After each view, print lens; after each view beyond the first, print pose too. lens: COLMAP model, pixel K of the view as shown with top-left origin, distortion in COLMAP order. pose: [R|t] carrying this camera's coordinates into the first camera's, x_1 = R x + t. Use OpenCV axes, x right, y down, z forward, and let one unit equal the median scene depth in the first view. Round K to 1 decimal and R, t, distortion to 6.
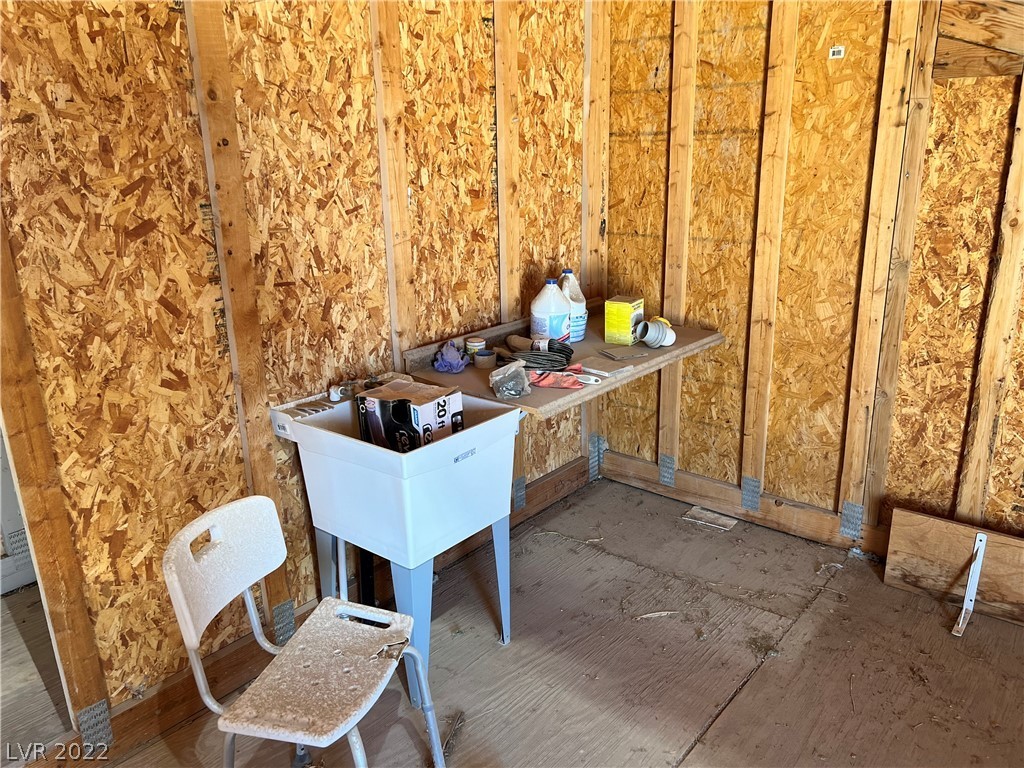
lens RADIAL K [[764.5, 0, 505.9], [0, 764.5, 382.5], [0, 0, 1]] dist [0.025609, -0.043032]
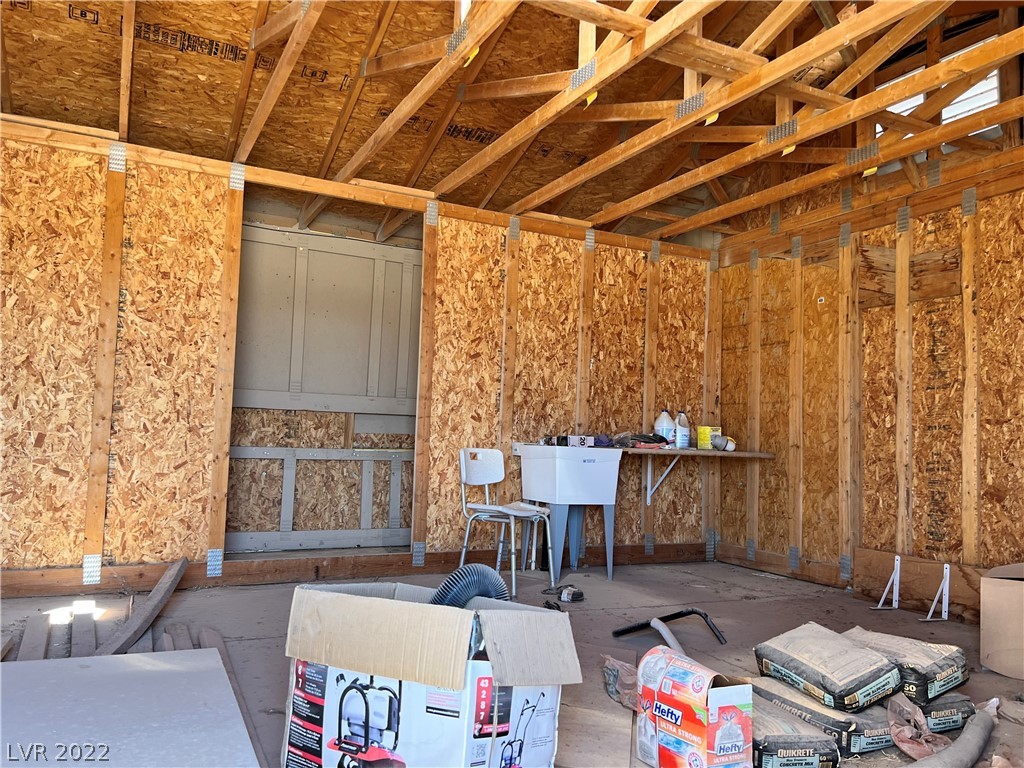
lens RADIAL K [[764.5, 0, 505.9], [0, 764.5, 382.5], [0, 0, 1]] dist [0.025609, -0.043032]
pose [[0.919098, 0.027325, -0.393081, 0.491758], [-0.170372, 0.927078, -0.333915, 0.558781], [0.355293, 0.373870, 0.856731, -0.882720]]
